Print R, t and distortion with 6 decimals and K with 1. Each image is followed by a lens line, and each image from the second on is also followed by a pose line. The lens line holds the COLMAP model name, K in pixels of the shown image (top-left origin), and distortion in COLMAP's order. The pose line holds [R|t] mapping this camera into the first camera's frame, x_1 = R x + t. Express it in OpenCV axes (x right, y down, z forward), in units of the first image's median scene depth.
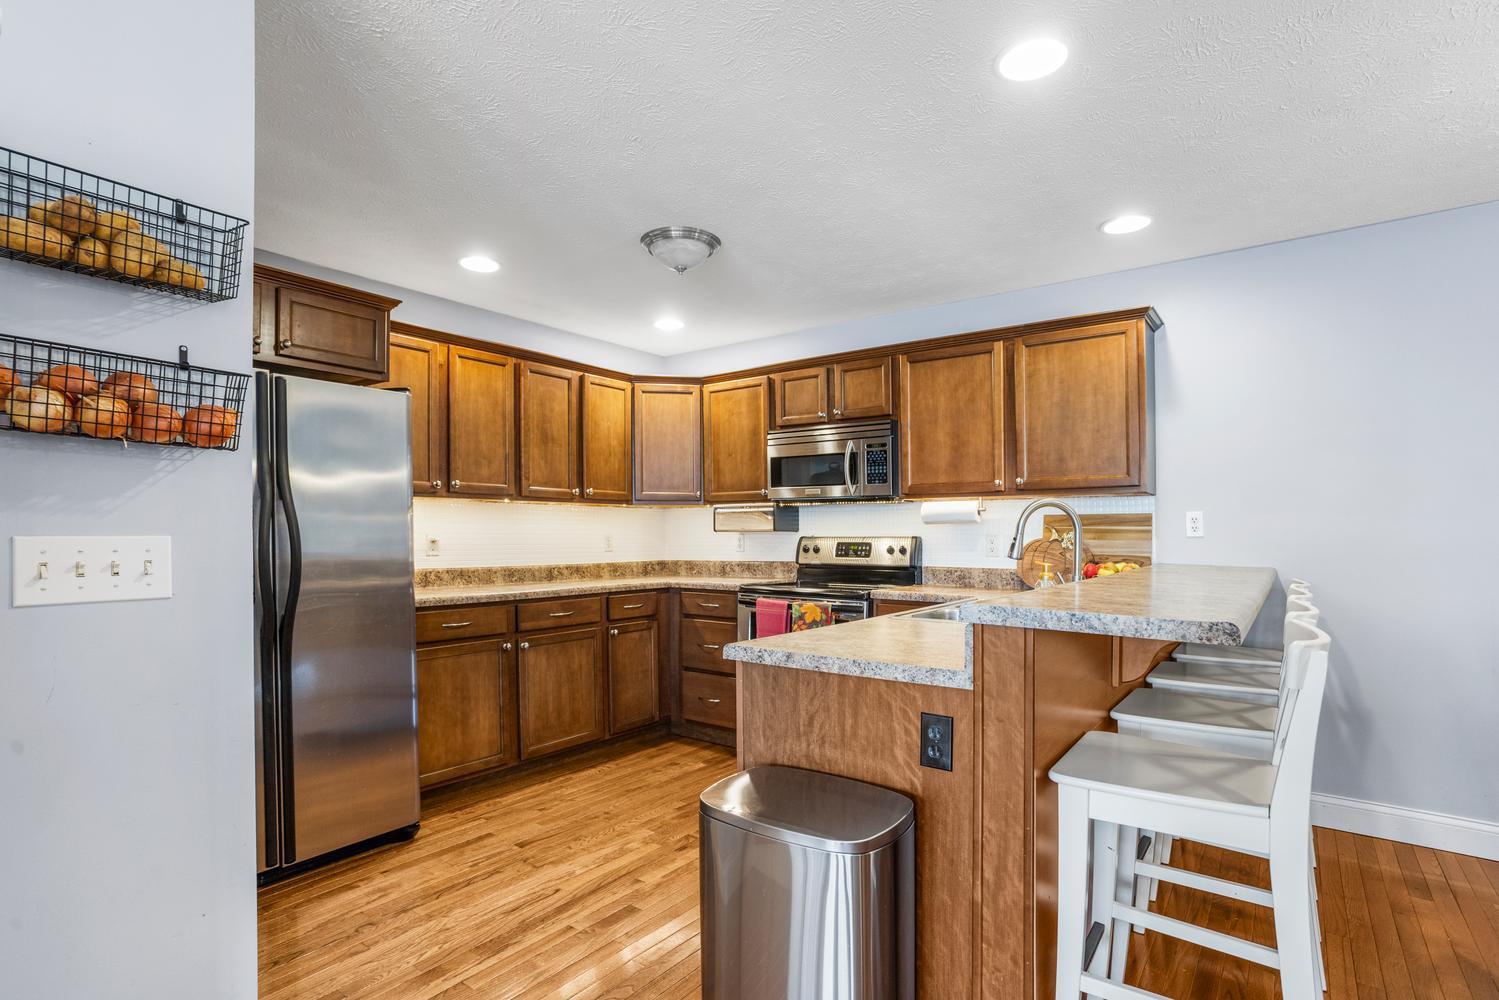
lens RADIAL K [[732.5, 0, 744.1], [0, 732.5, 539.7], [0, 0, 1]] dist [-0.073835, 0.041584]
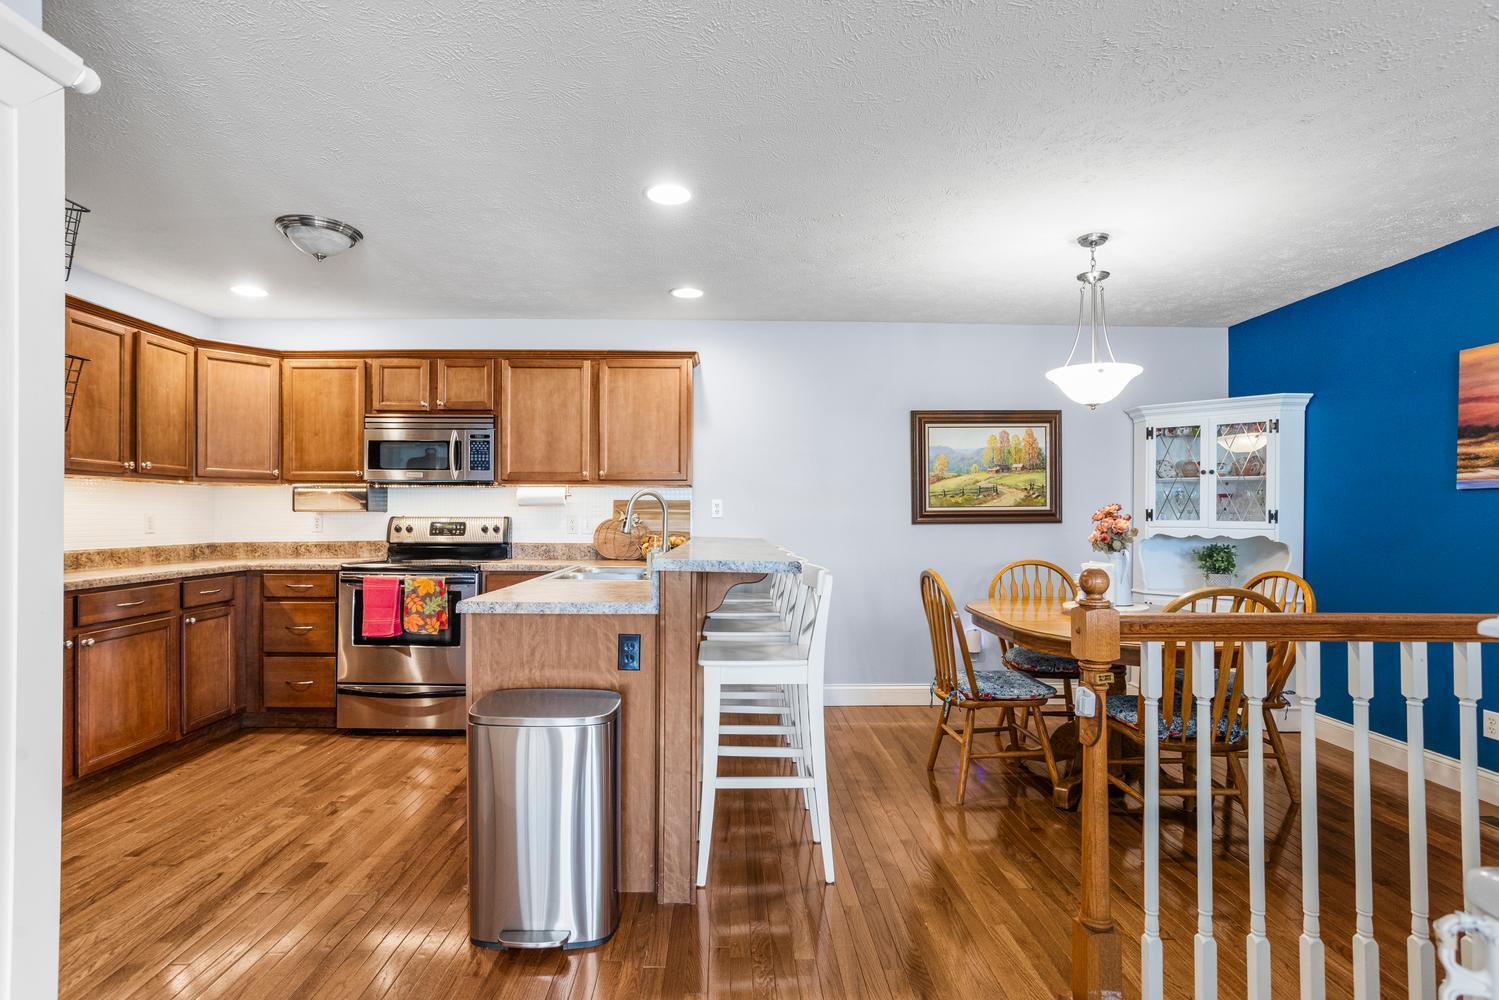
lens RADIAL K [[732.5, 0, 744.1], [0, 732.5, 539.7], [0, 0, 1]] dist [-0.073835, 0.041584]
pose [[0.779852, -0.016945, 0.625735, -0.198377], [0.000250, 0.999642, 0.026760, 0.001146], [-0.625964, -0.020713, 0.779577, -0.133677]]
